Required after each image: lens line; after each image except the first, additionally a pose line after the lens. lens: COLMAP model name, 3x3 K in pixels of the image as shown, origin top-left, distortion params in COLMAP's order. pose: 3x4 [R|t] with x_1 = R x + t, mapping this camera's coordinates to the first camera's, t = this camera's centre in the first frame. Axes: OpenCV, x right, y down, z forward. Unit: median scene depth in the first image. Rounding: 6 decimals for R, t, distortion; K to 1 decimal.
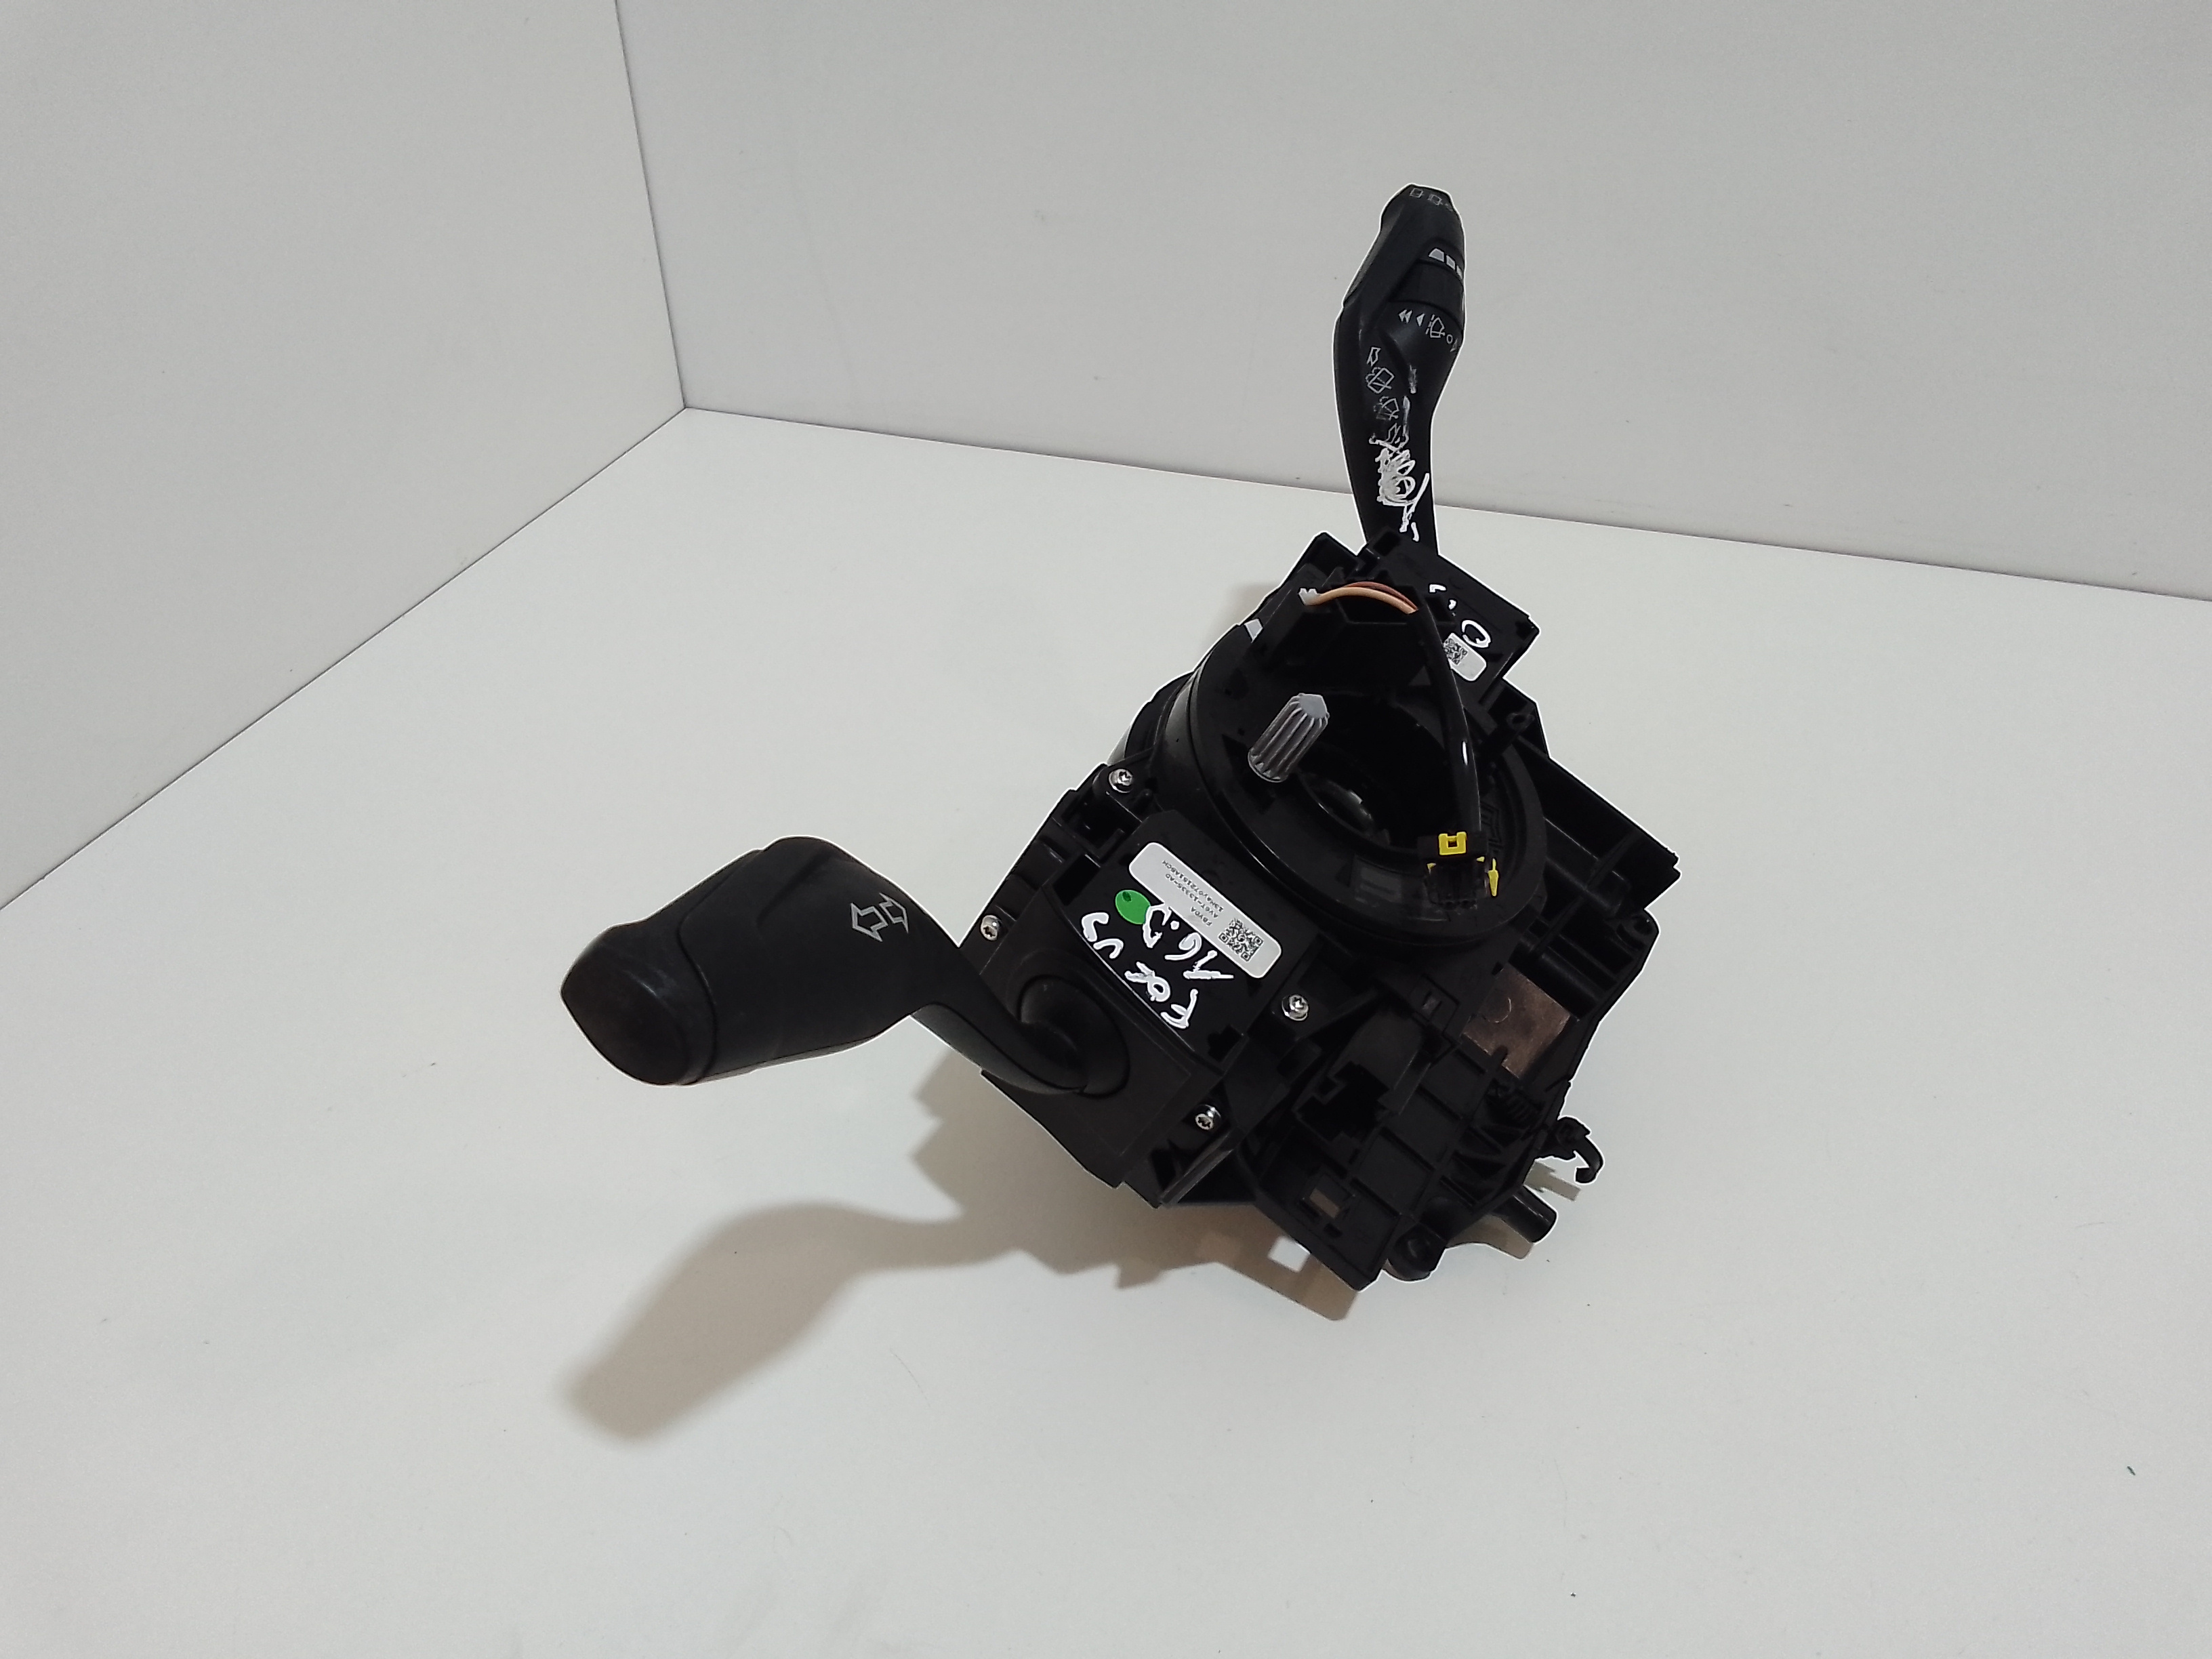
lens RADIAL K [[1693.9, 0, 1103.9], [0, 1693.9, 830.7], [0, 0, 1]] dist [0.005959, -0.000387]
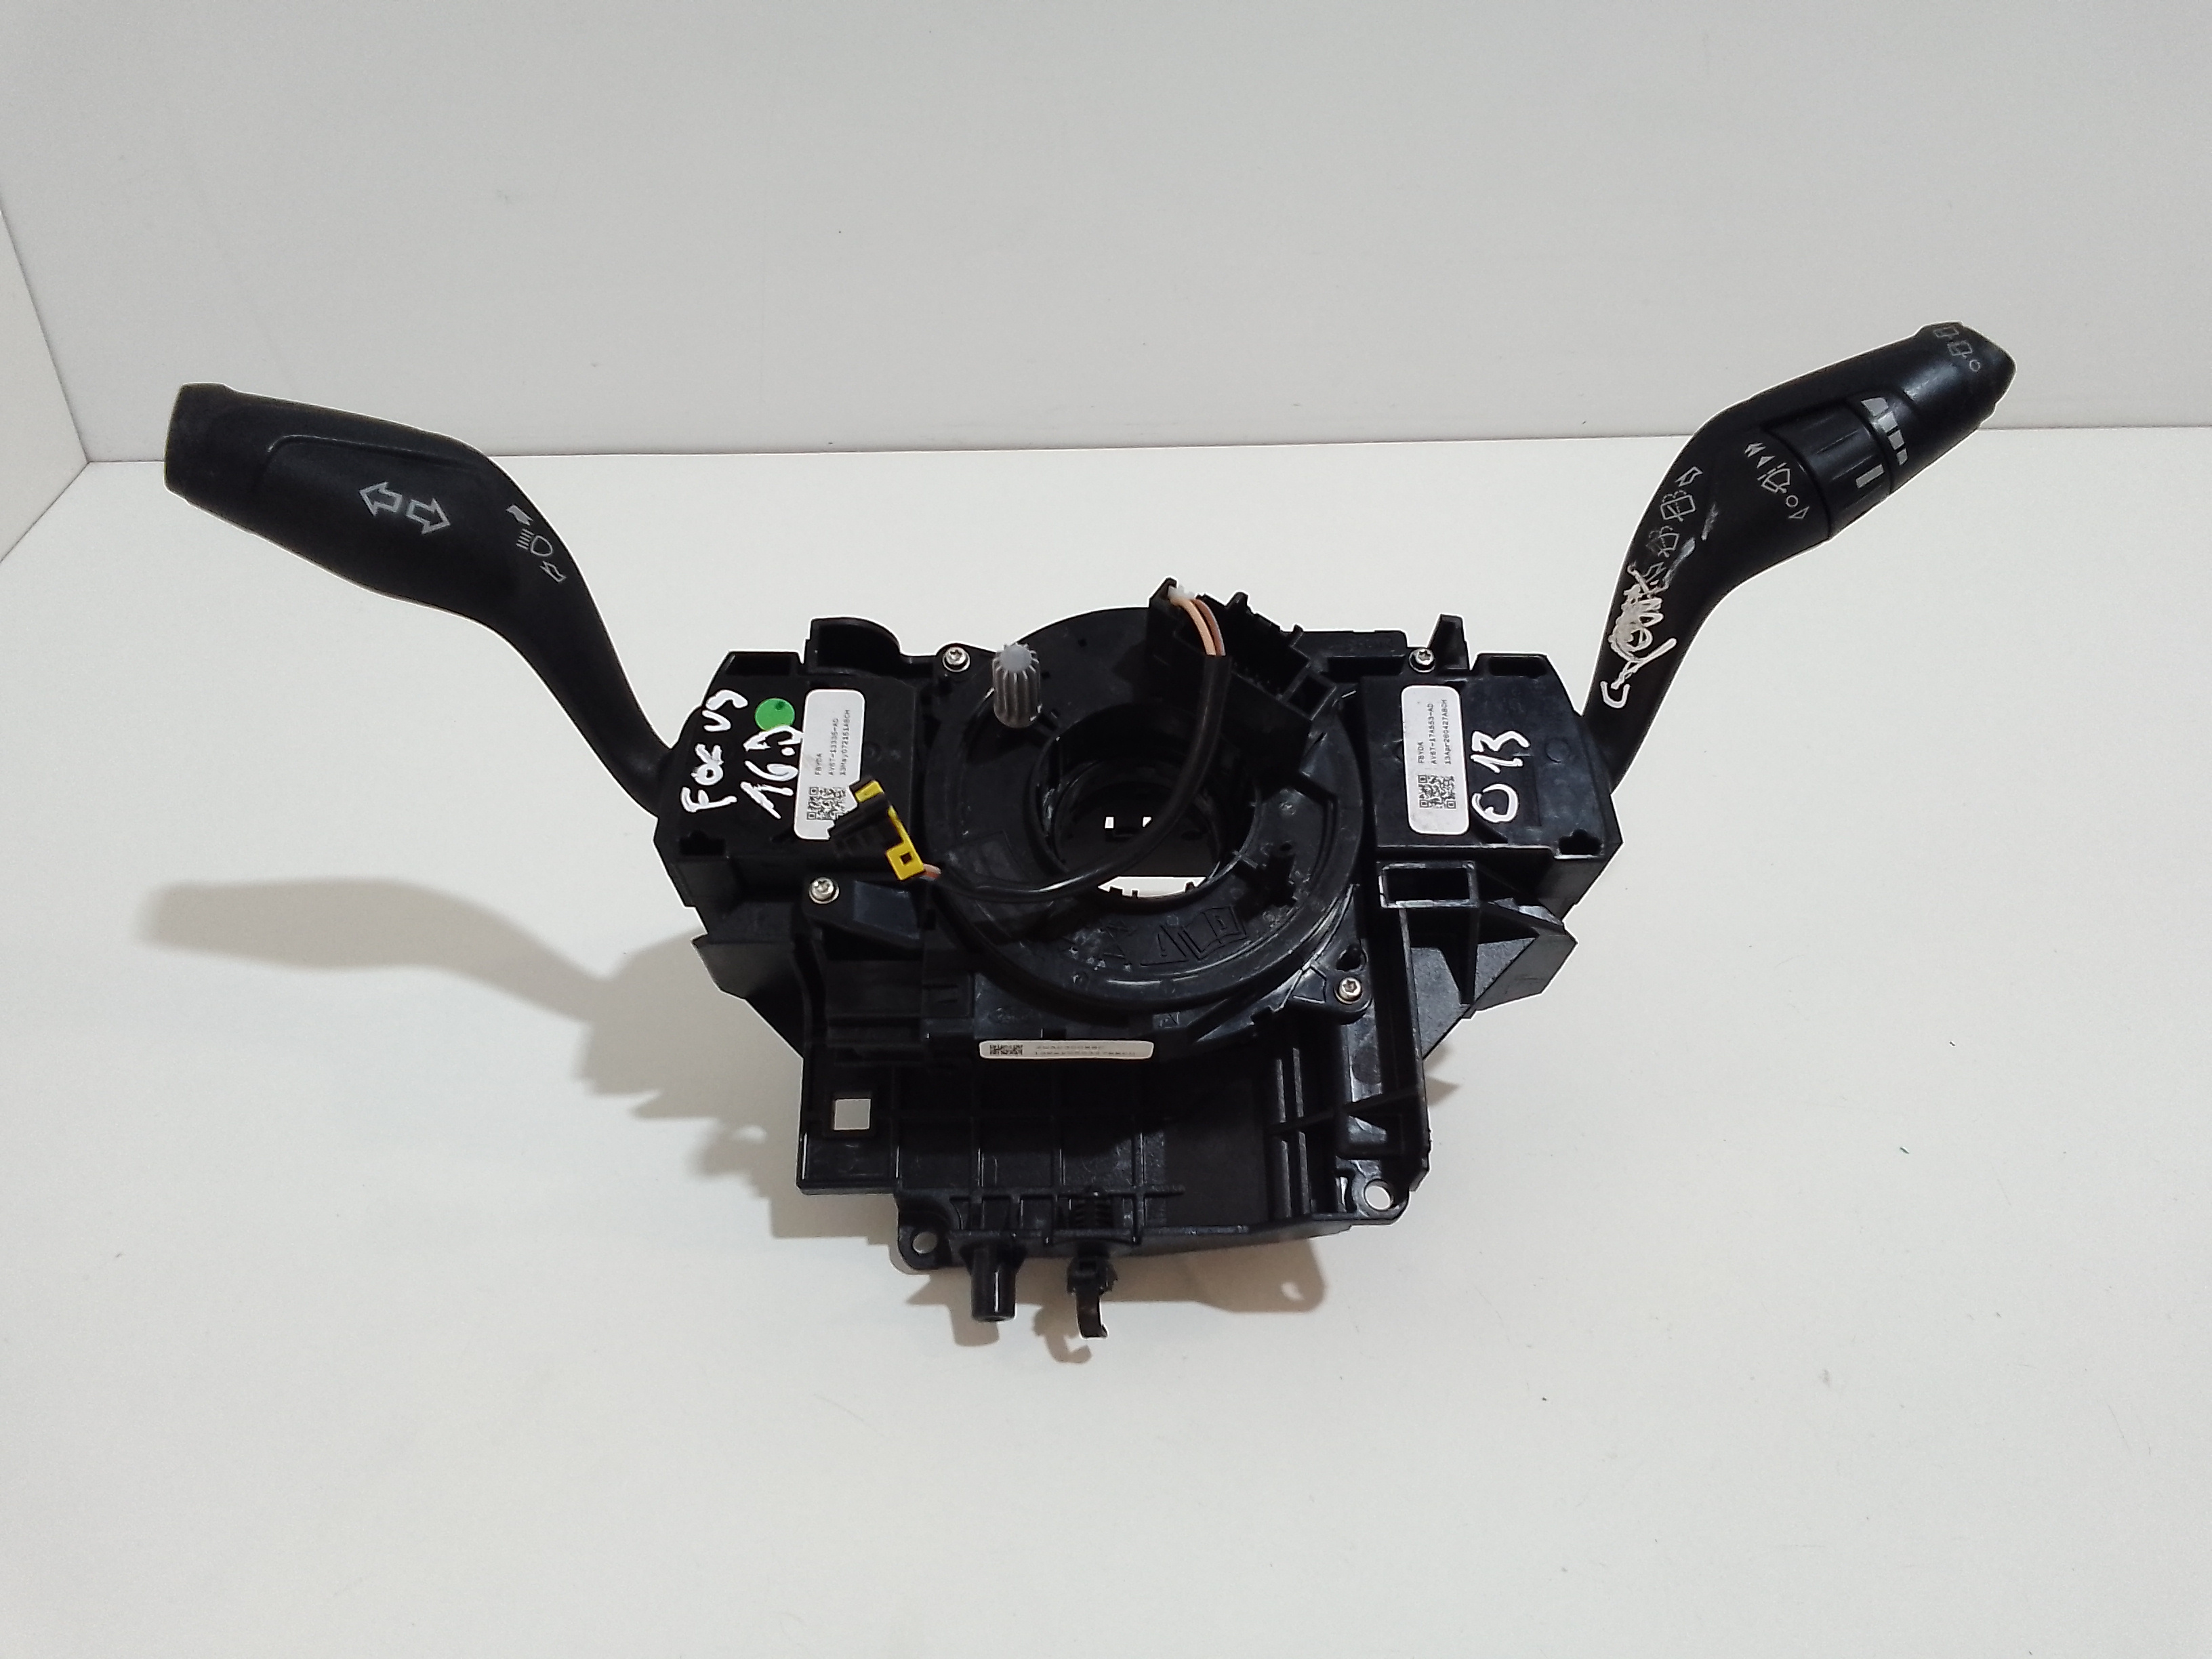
lens RADIAL K [[1693.9, 0, 1104.2], [0, 1693.9, 822.5], [0, 0, 1]] dist [0.005959, -0.000387]
pose [[0.516090, 0.532259, -0.671082, 0.879845], [-0.529385, 0.814138, 0.238602, -0.265559], [0.673352, 0.232120, 0.701938, 0.405705]]
